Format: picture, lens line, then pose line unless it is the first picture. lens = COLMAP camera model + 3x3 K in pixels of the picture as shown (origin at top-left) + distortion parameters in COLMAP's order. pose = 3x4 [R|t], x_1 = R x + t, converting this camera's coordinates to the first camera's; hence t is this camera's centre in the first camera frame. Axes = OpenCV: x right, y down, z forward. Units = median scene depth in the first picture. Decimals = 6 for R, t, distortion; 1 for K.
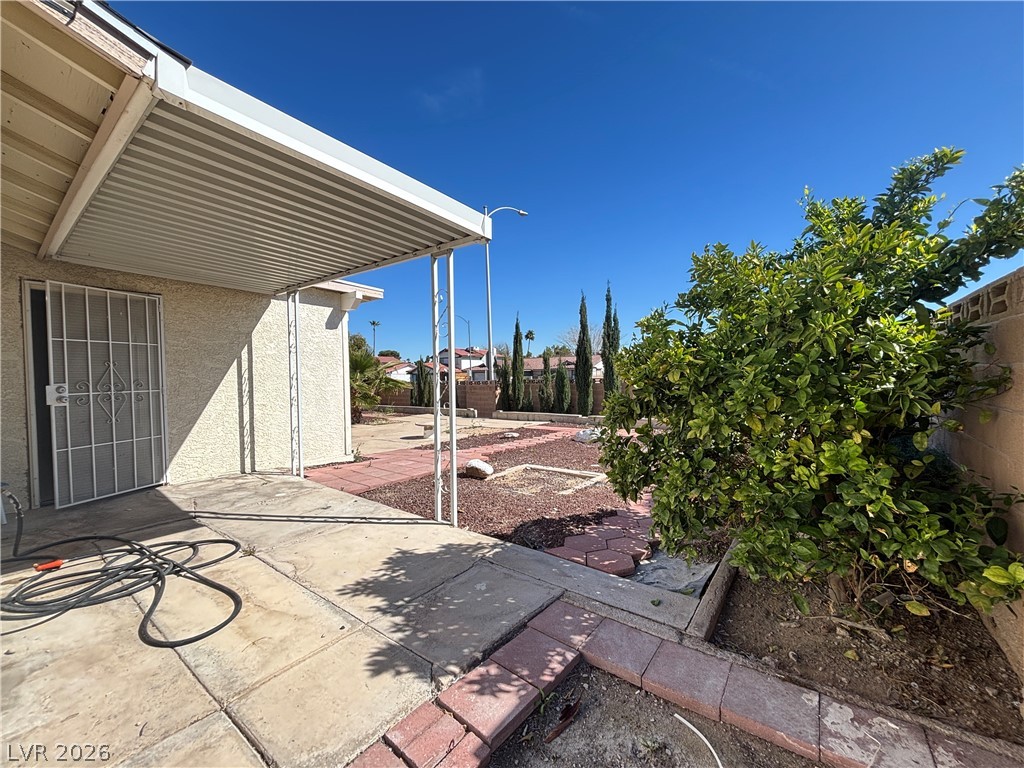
lens RADIAL K [[410.6, 0, 517.2], [0, 410.6, 392.5], [0, 0, 1]] dist [0.004738, -0.001339]
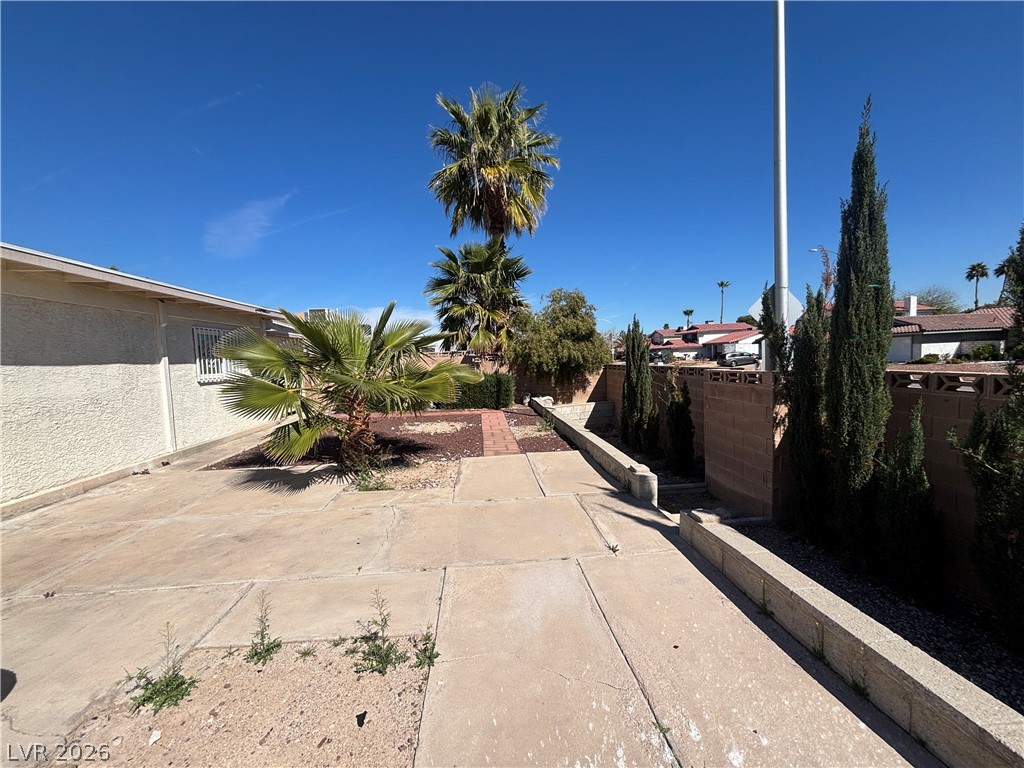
lens RADIAL K [[410.6, 0, 514.1], [0, 410.6, 384.4], [0, 0, 1]] dist [0.004738, -0.001339]
pose [[0.665756, 0.042761, -0.744943, 0.062142], [-0.003594, 0.998529, 0.054105, -0.046563], [0.746161, -0.033344, 0.664930, 0.803290]]
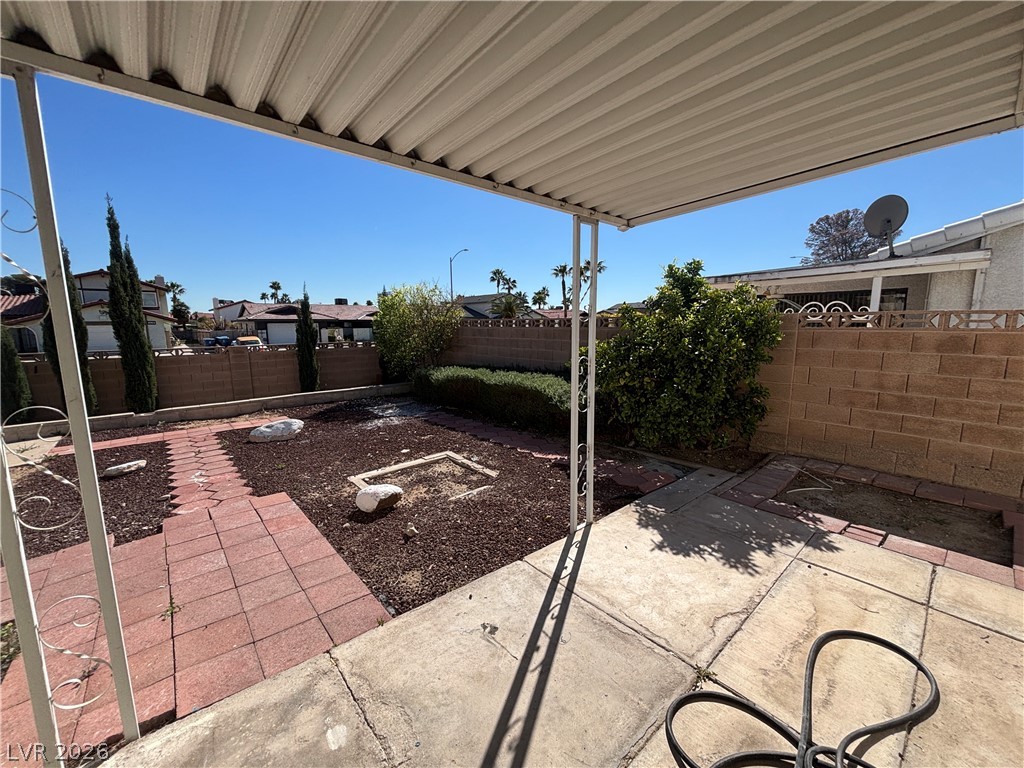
lens RADIAL K [[410.6, 0, 512.7], [0, 410.6, 390.1], [0, 0, 1]] dist [0.004738, -0.001339]
pose [[0.203257, -0.137763, 0.969385, -0.301744], [0.047385, 0.990276, 0.130796, -0.031284], [-0.977978, 0.019350, 0.207809, 0.273855]]
